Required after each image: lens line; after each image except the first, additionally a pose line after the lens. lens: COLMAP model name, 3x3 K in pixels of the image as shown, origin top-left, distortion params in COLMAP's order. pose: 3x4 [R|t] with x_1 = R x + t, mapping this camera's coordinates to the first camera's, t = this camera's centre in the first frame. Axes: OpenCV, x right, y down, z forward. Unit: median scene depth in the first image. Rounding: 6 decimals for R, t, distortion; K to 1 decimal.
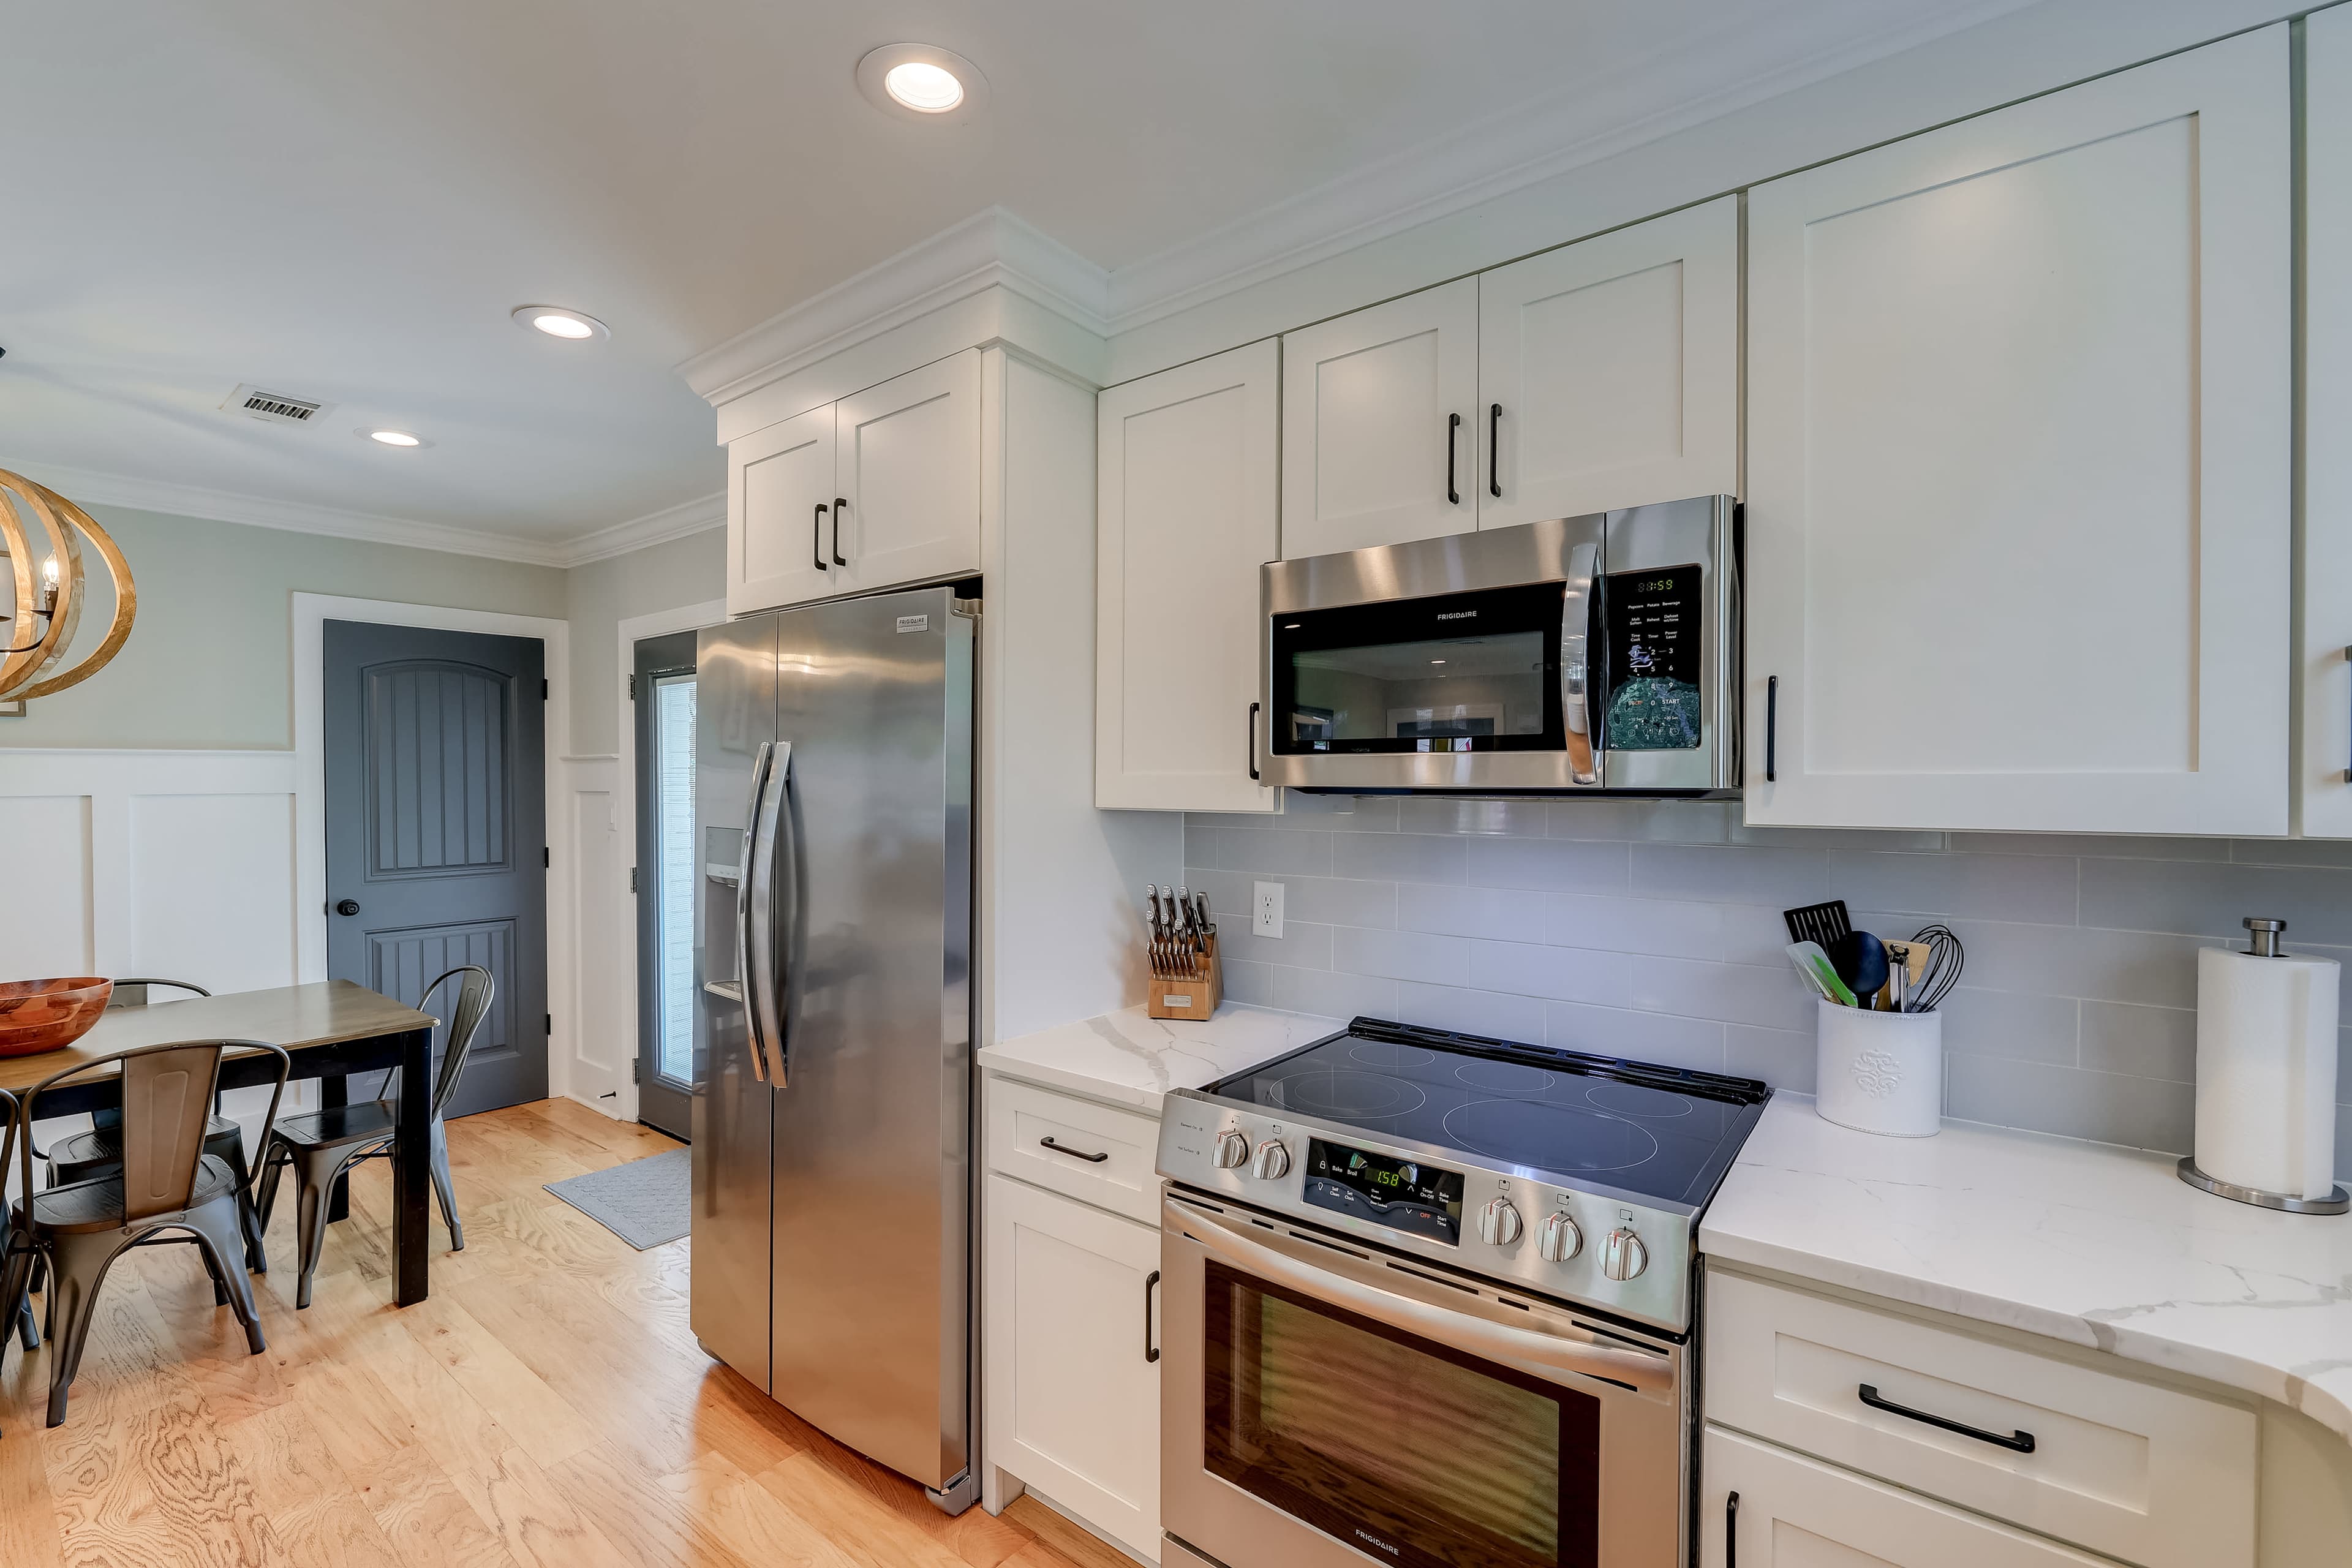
lens RADIAL K [[1008.7, 0, 1191.1], [0, 1008.7, 798.0], [0, 0, 1]] dist [-0.004384, 0.000971]
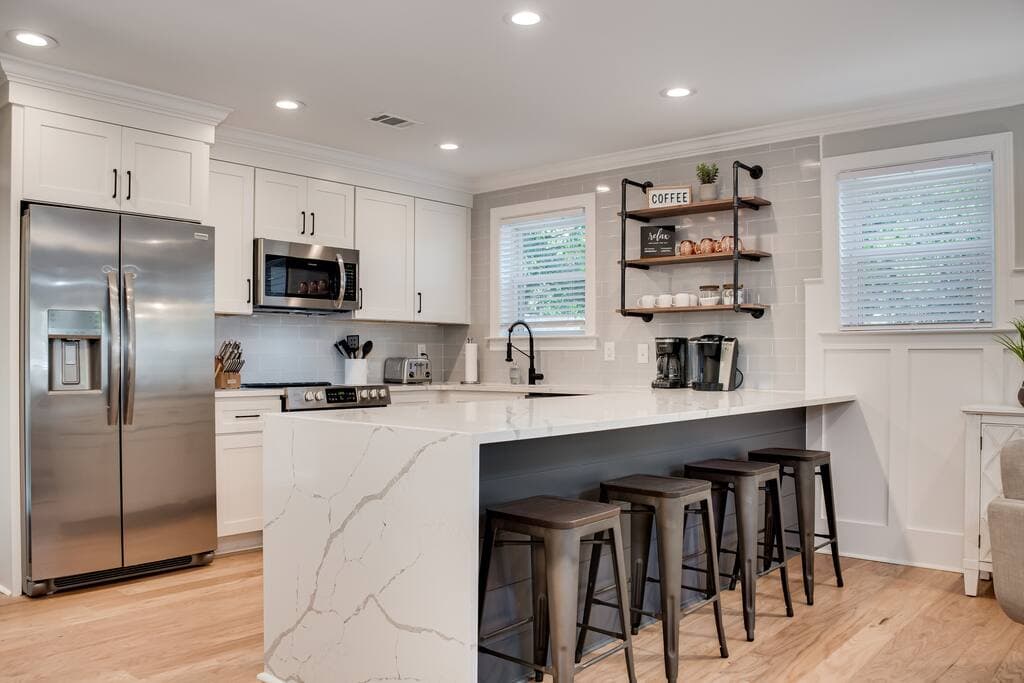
lens RADIAL K [[841.1, 0, 507.0], [0, 841.1, 346.8], [0, 0, 1]] dist [-0.046272, 0.007359]
pose [[0.064136, 0.008916, 0.997901, -3.078527], [0.012949, 0.999868, -0.009766, 0.191479], [-0.997857, 0.013548, 0.064012, 0.023821]]
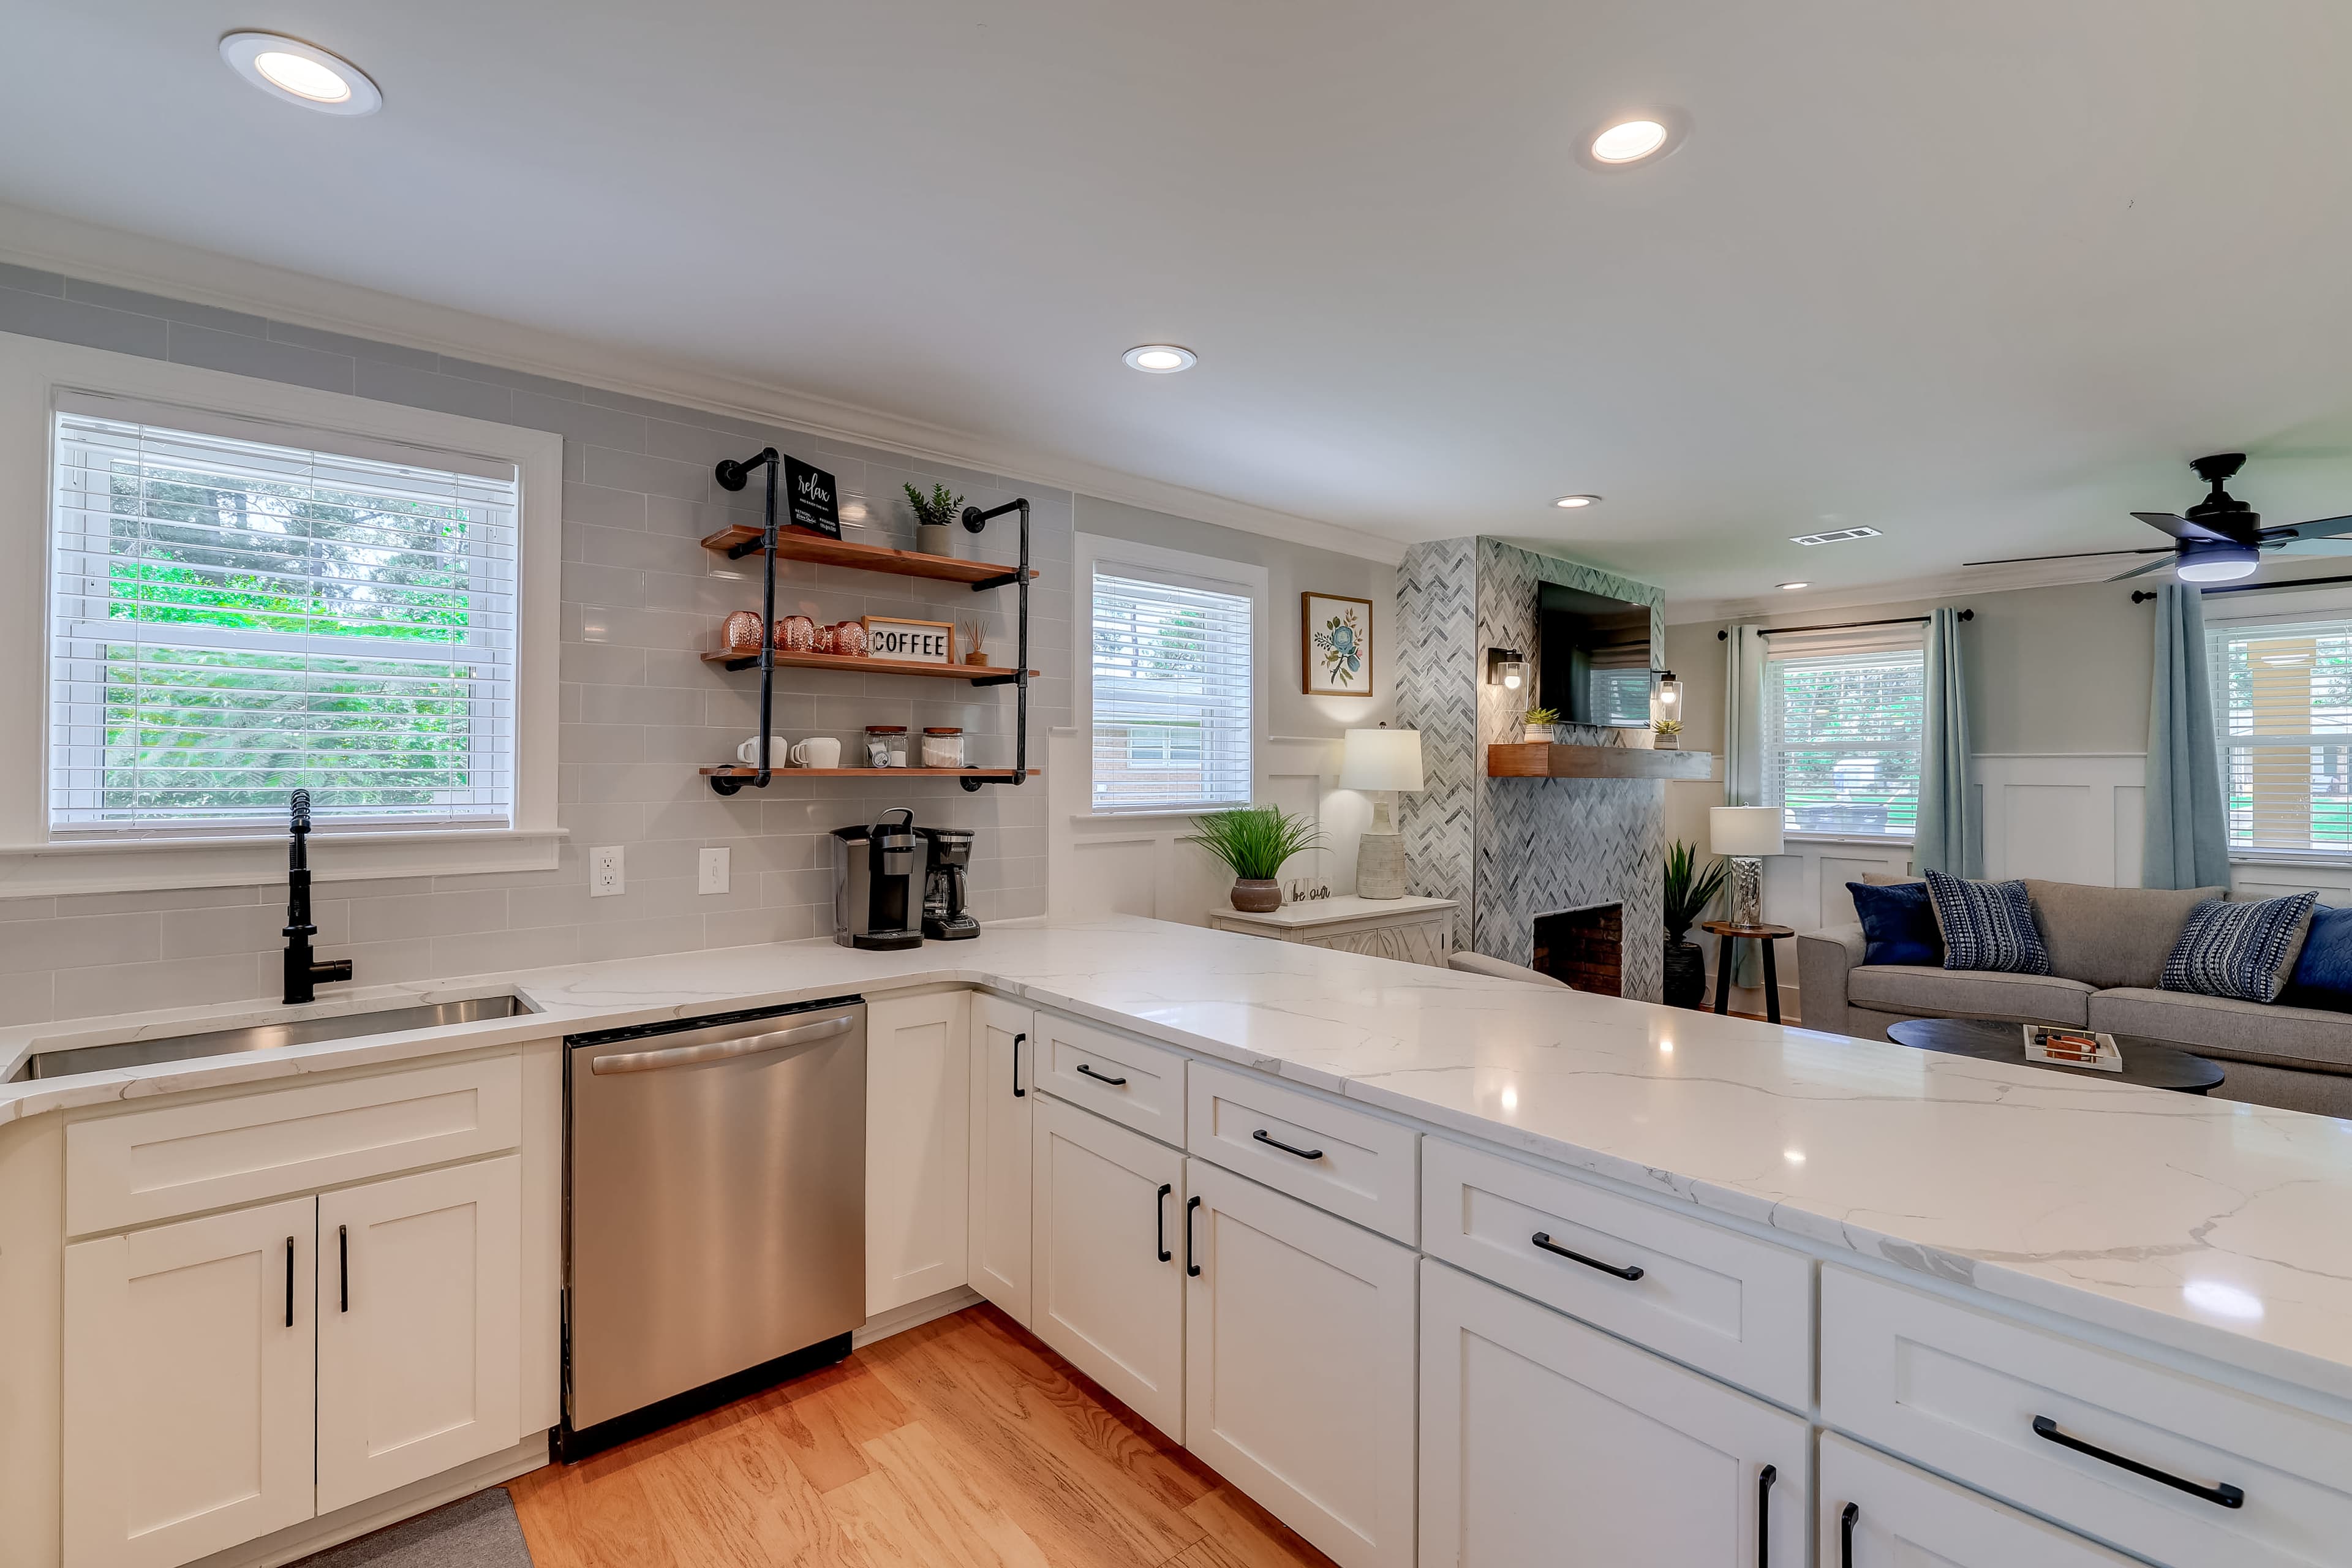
lens RADIAL K [[1040.1, 0, 1146.4], [0, 1040.1, 763.8], [0, 0, 1]] dist [-0.001942, 0.000537]
pose [[-0.974926, -0.006328, 0.222440, -0.640803], [-0.004523, 0.999953, 0.008623, -0.014159], [-0.222484, 0.007401, -0.974908, 1.288808]]
